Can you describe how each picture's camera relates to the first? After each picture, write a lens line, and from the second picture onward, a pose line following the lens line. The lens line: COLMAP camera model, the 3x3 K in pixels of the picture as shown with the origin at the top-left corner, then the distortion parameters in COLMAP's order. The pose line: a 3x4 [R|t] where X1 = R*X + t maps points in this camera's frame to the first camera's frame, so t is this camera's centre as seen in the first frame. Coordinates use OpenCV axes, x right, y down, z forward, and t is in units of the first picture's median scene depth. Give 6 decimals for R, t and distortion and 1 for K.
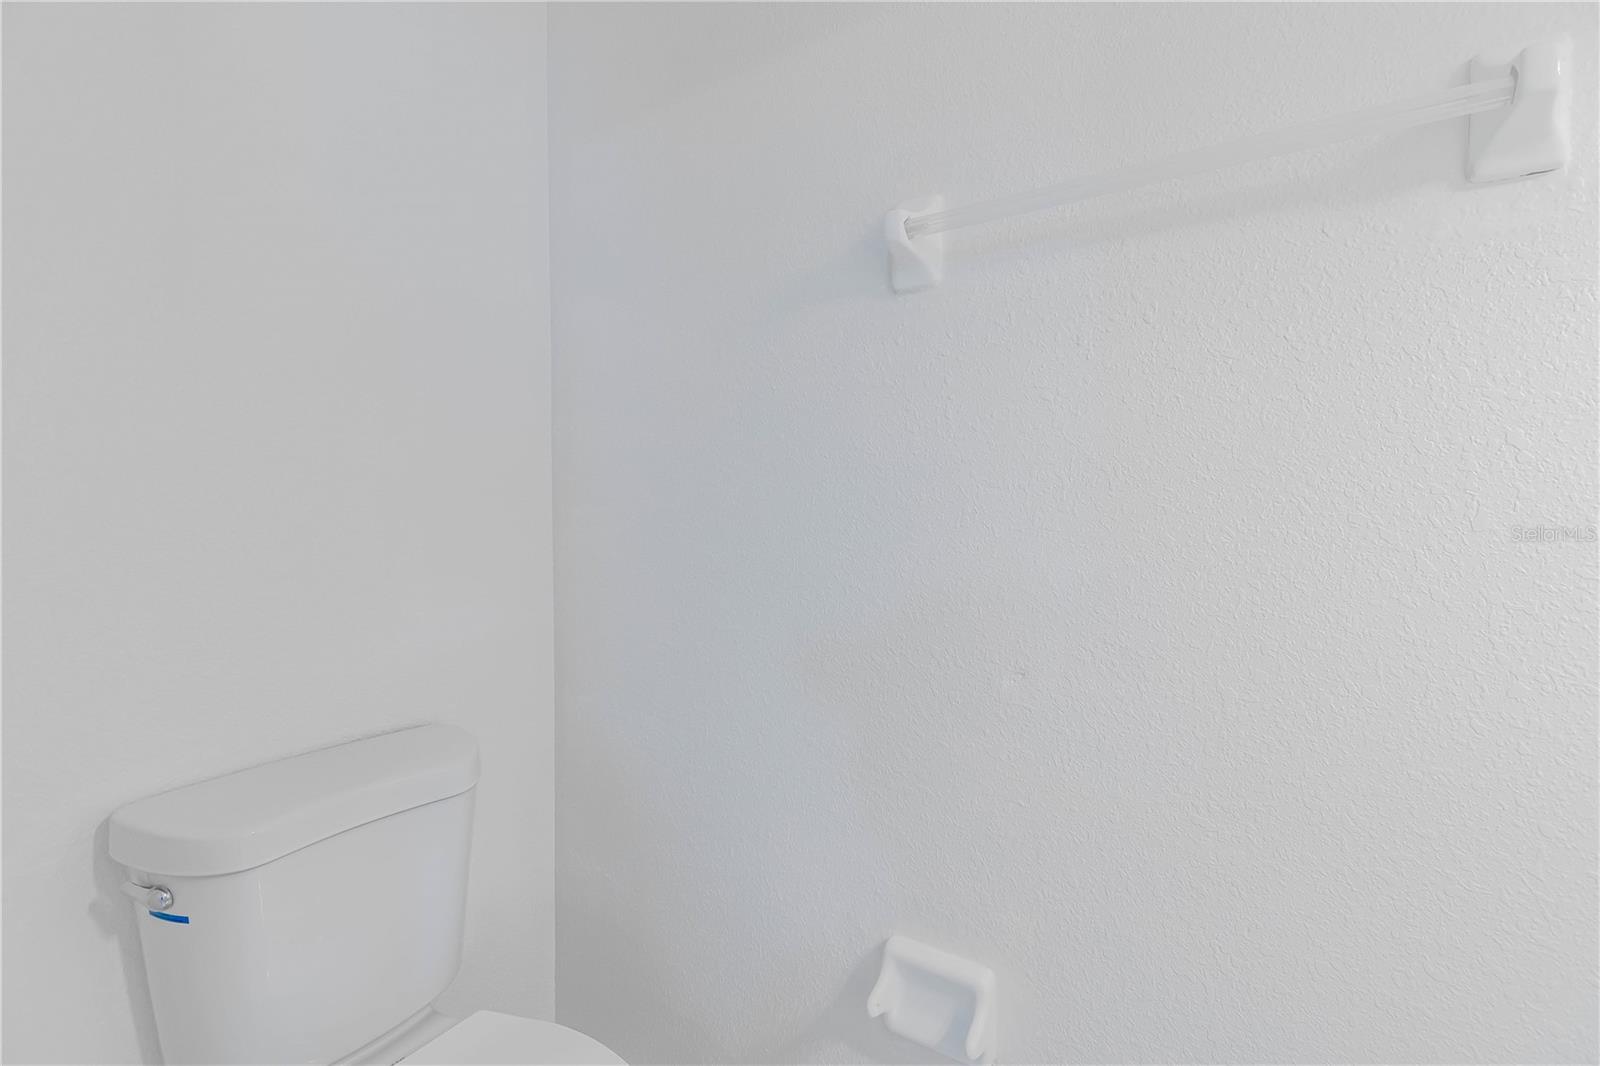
lens RADIAL K [[702.3, 0, 800.0], [0, 702.3, 533.0], [0, 0, 1]] dist [0.023859, -0.018669]
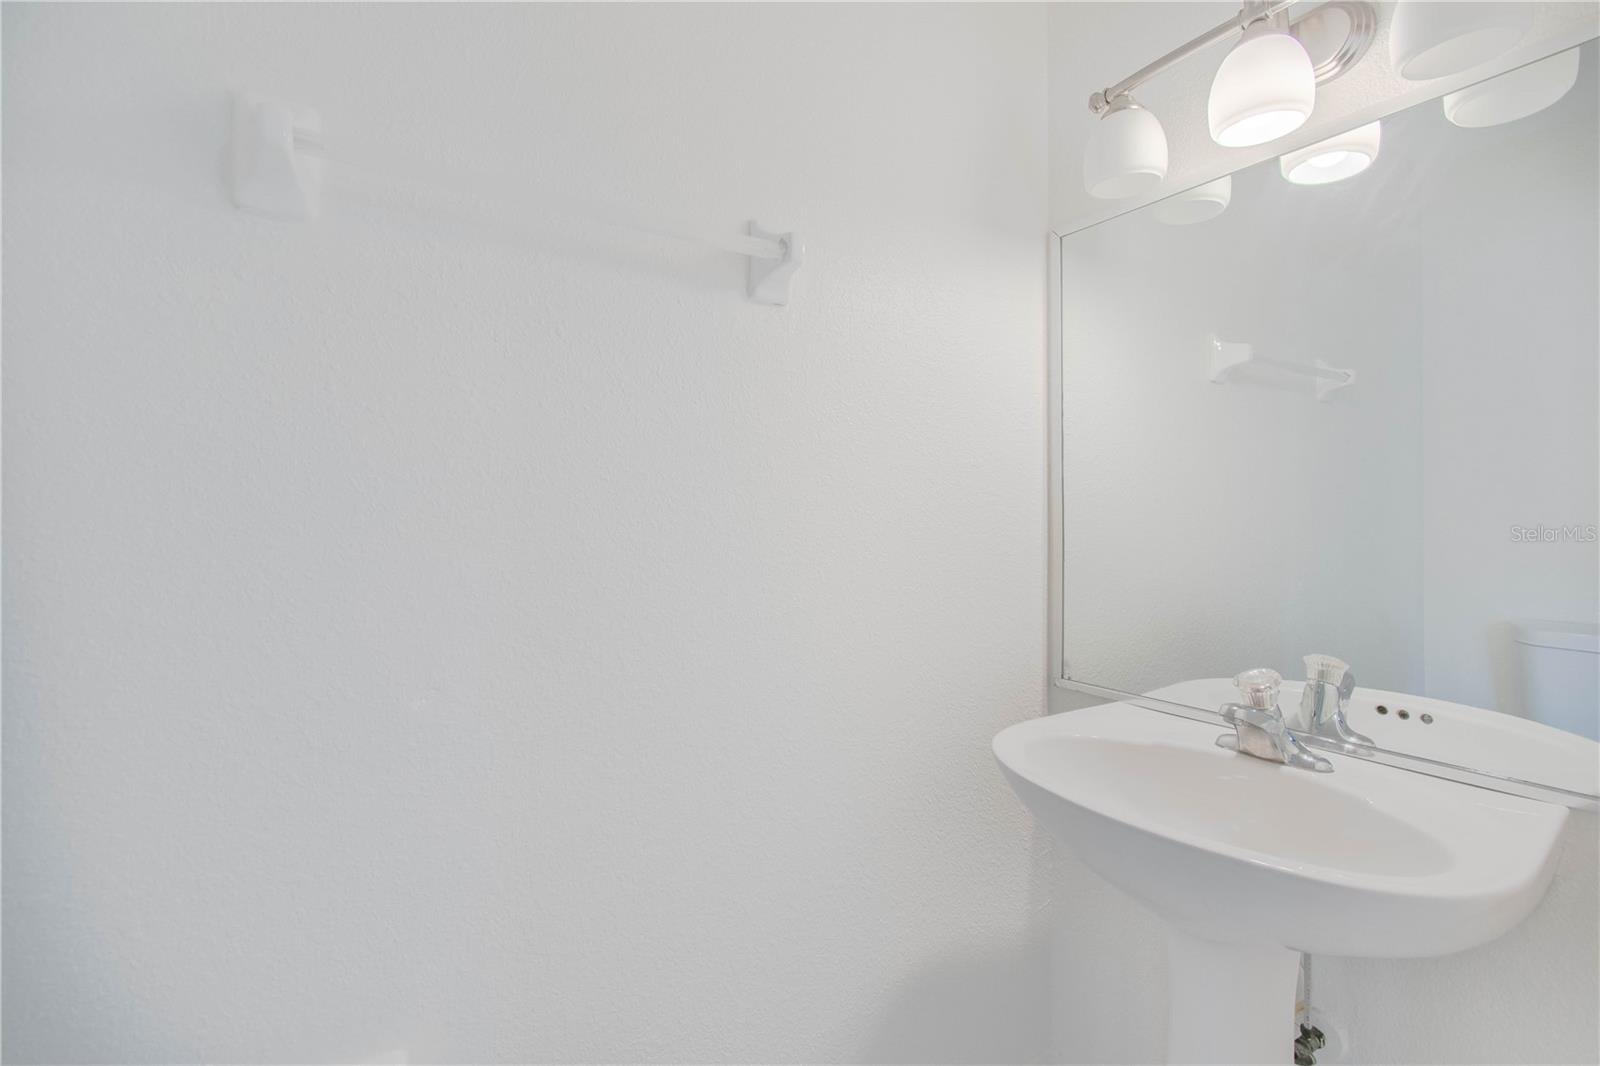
lens RADIAL K [[716.5, 0, 799.5], [0, 716.5, 509.4], [0, 0, 1]] dist [0.002663, -0.000921]
pose [[0.389930, -0.006564, 0.920821, -0.391848], [0.030609, 0.999514, -0.005837, -0.010649], [-0.920335, 0.030462, 0.389942, 0.233799]]
